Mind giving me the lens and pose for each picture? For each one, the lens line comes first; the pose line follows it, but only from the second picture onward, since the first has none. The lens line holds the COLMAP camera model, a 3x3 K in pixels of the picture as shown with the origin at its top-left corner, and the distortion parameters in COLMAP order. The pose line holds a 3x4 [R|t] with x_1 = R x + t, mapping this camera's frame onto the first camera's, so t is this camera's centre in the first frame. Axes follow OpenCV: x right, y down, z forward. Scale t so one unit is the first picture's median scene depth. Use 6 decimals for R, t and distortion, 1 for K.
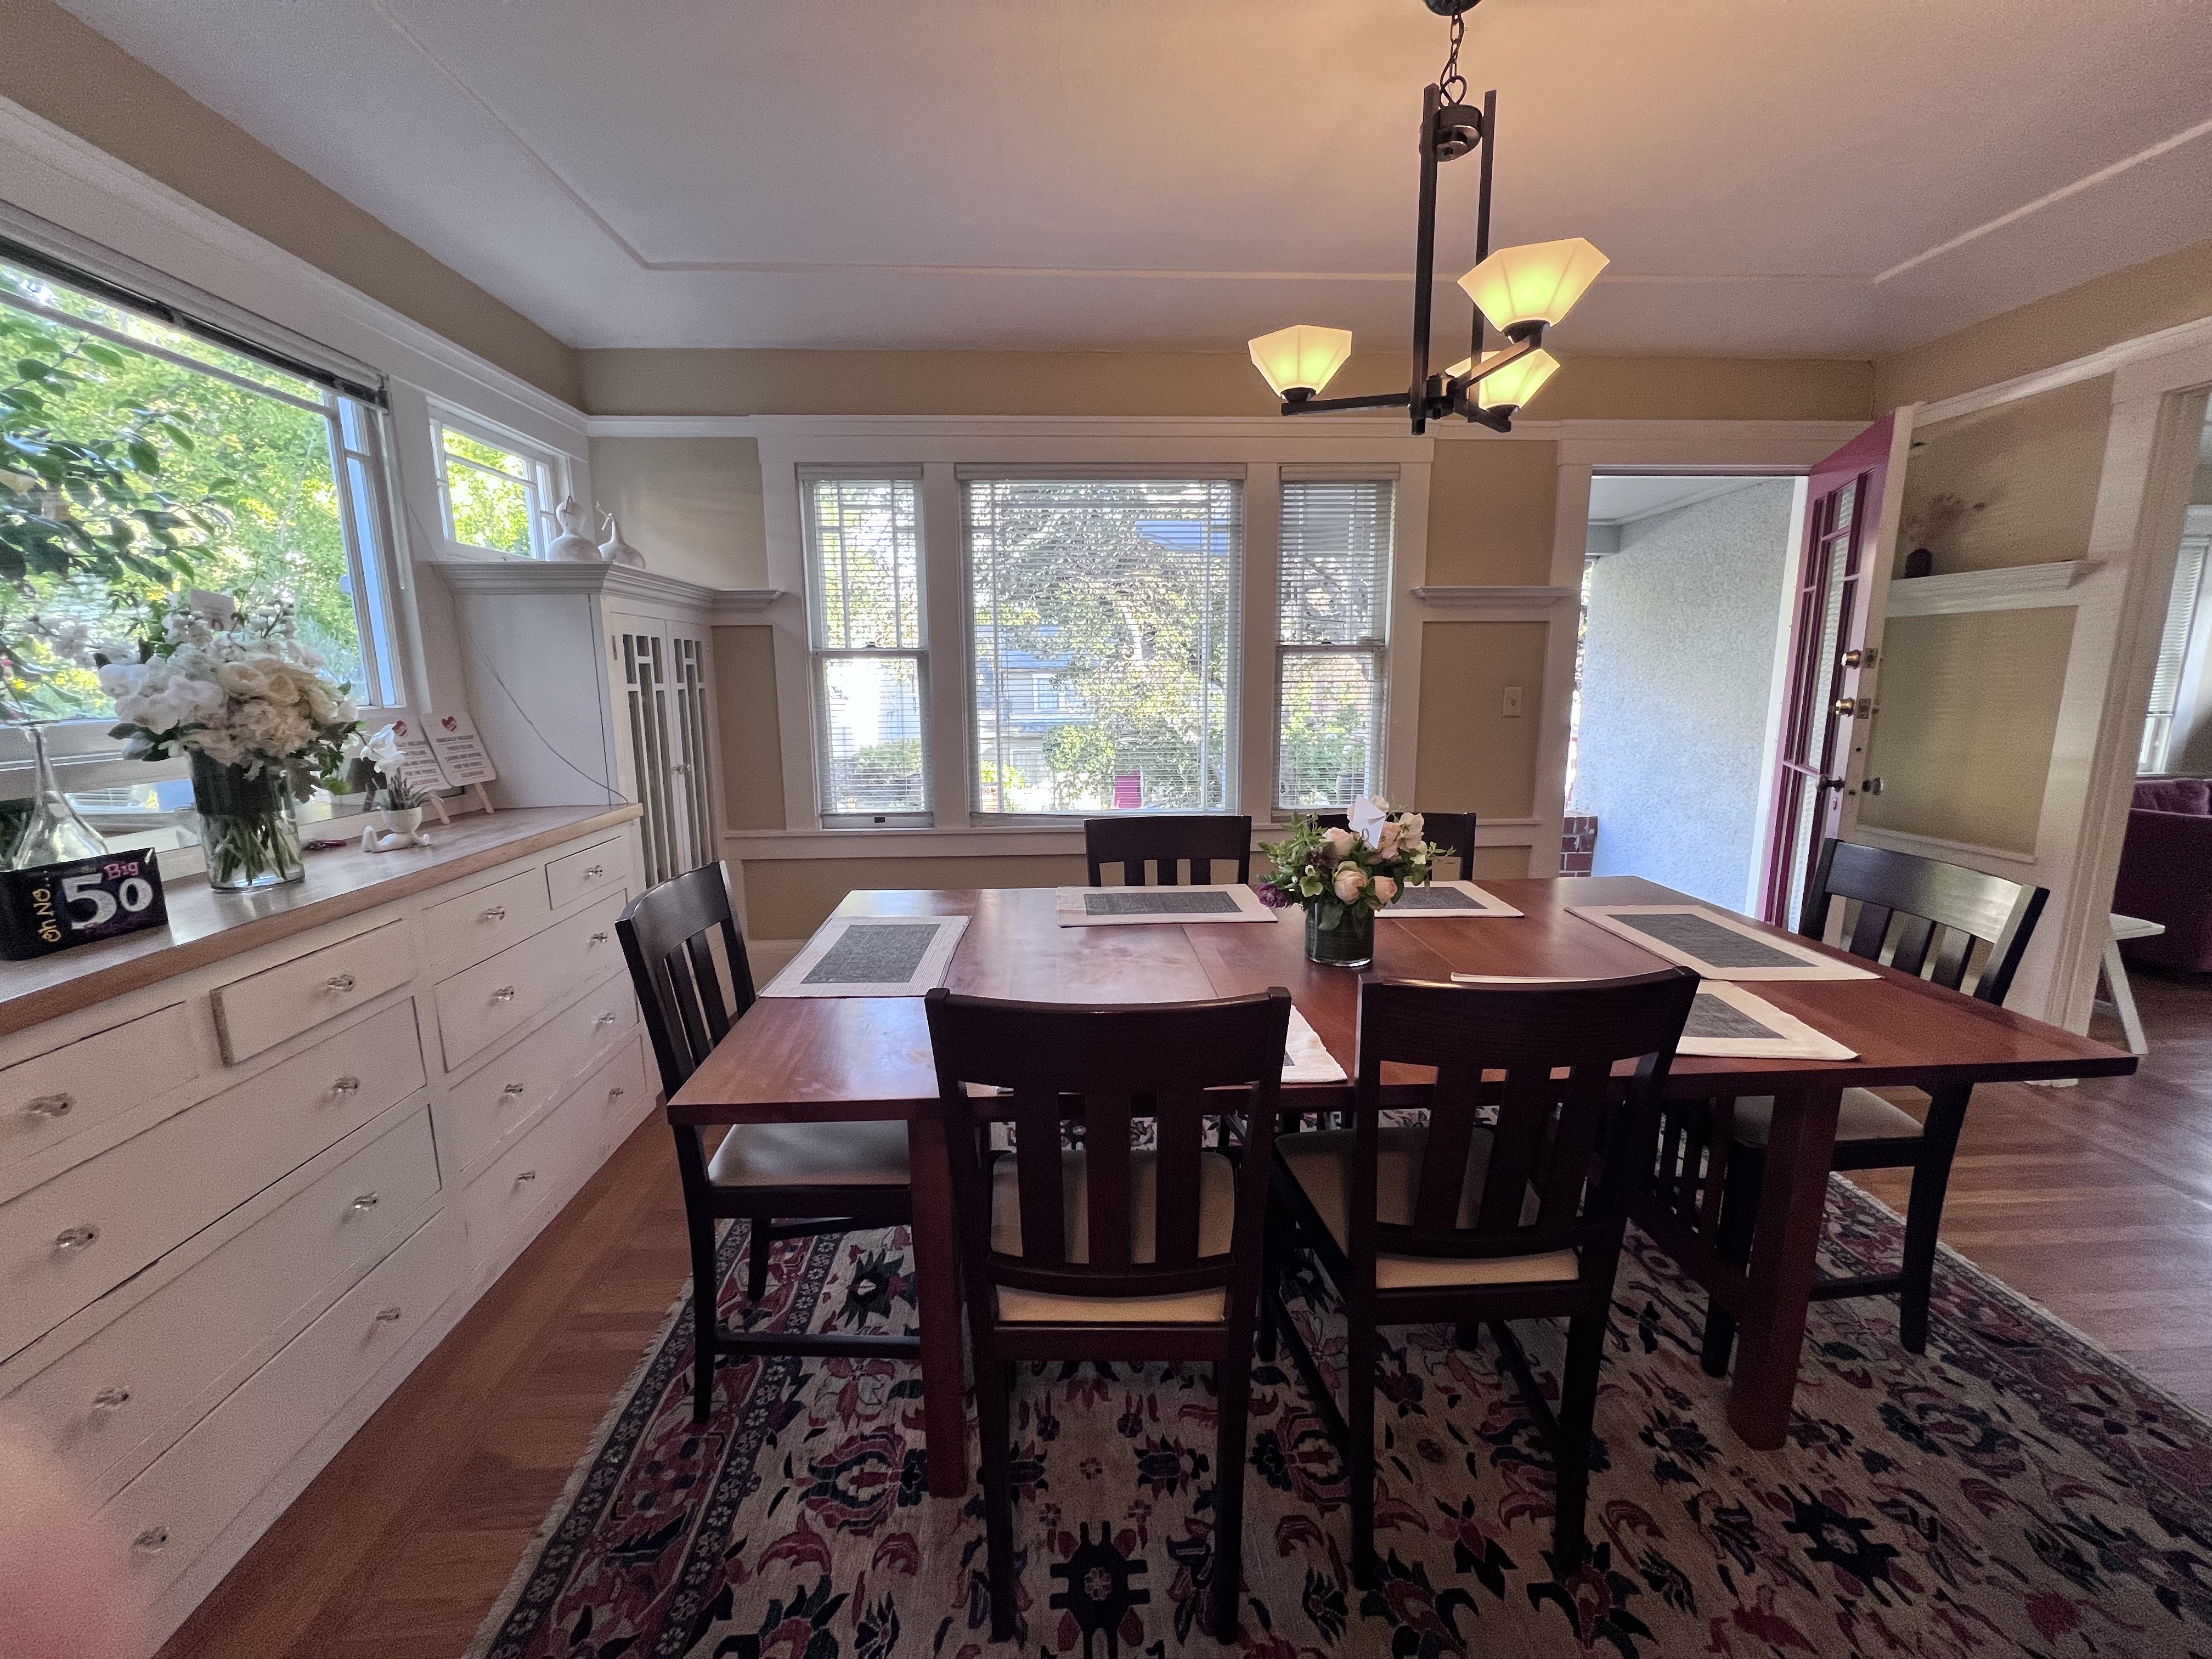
lens RADIAL K [[890.5, 0, 1106.0], [0, 890.5, 829.5], [0, 0, 1]] dist [-0.002192, -0.000386]
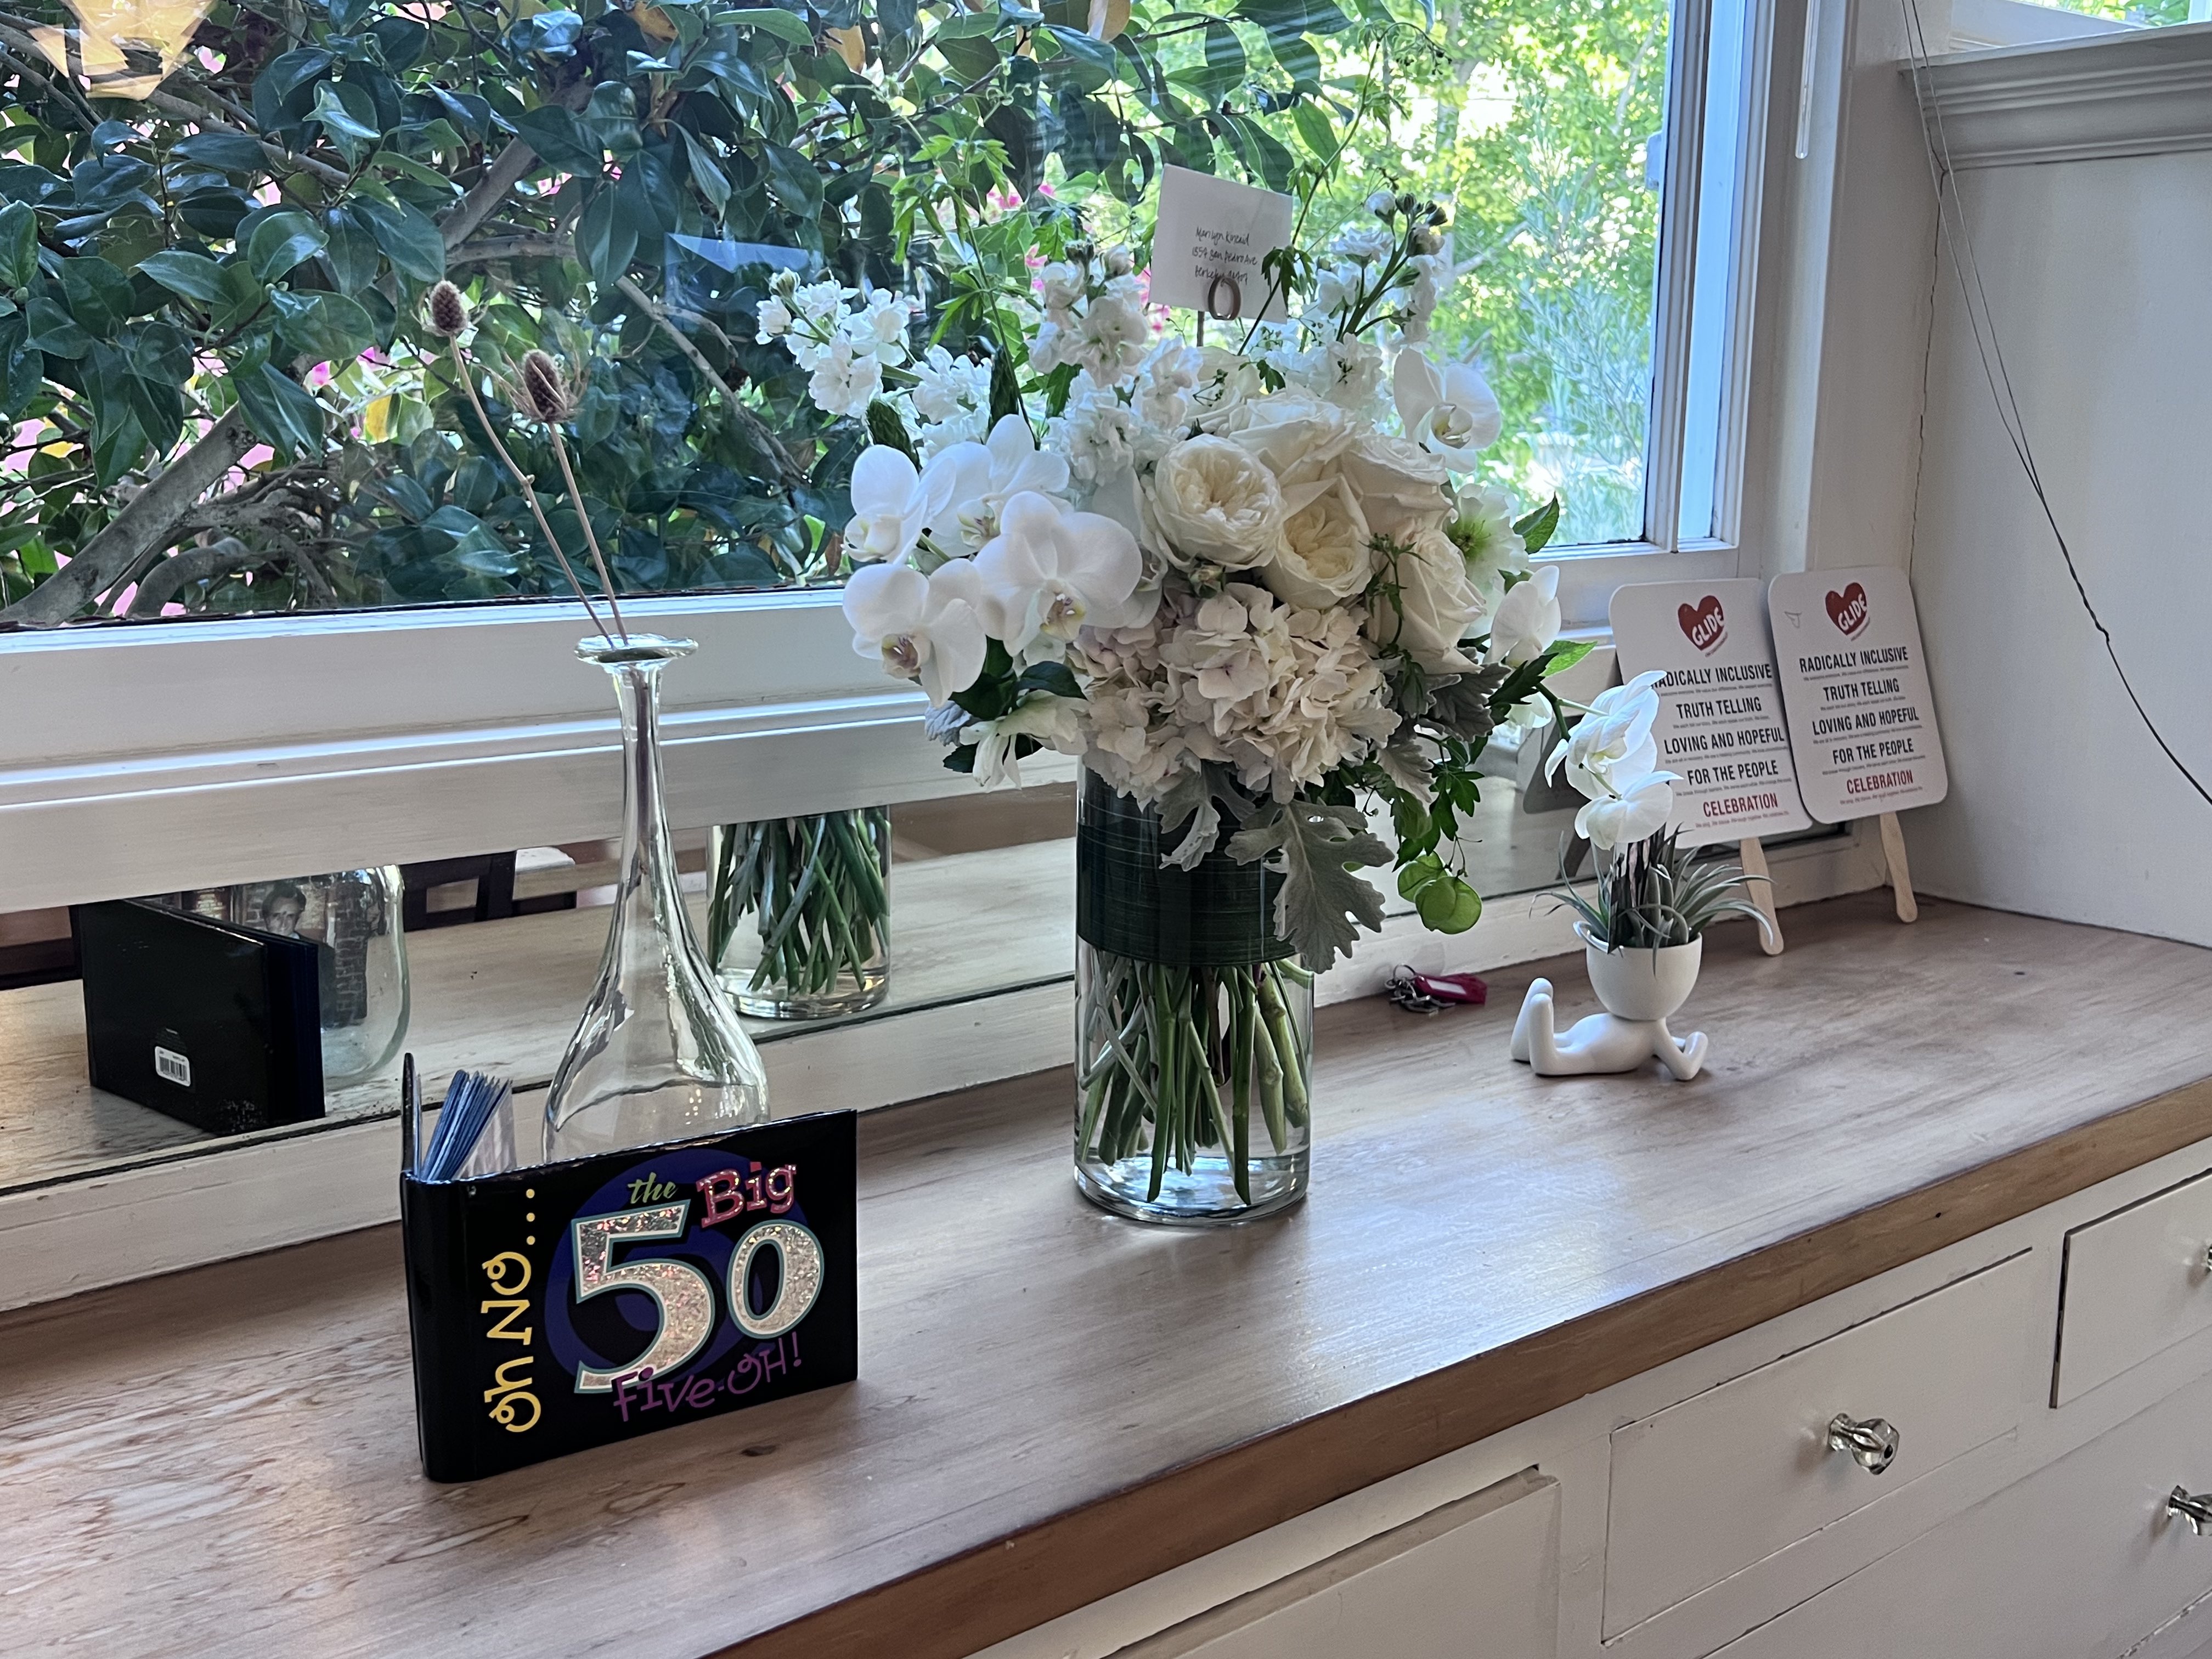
lens RADIAL K [[2087.4, 0, 1106.0], [0, 2087.4, 829.5], [0, 0, 1]] dist [0.042538, -0.013921]
pose [[0.567314, 0.182959, -0.802920, -0.446059], [-0.154459, 0.981344, 0.114481, -0.132566], [0.808887, 0.059071, 0.584989, 0.581420]]
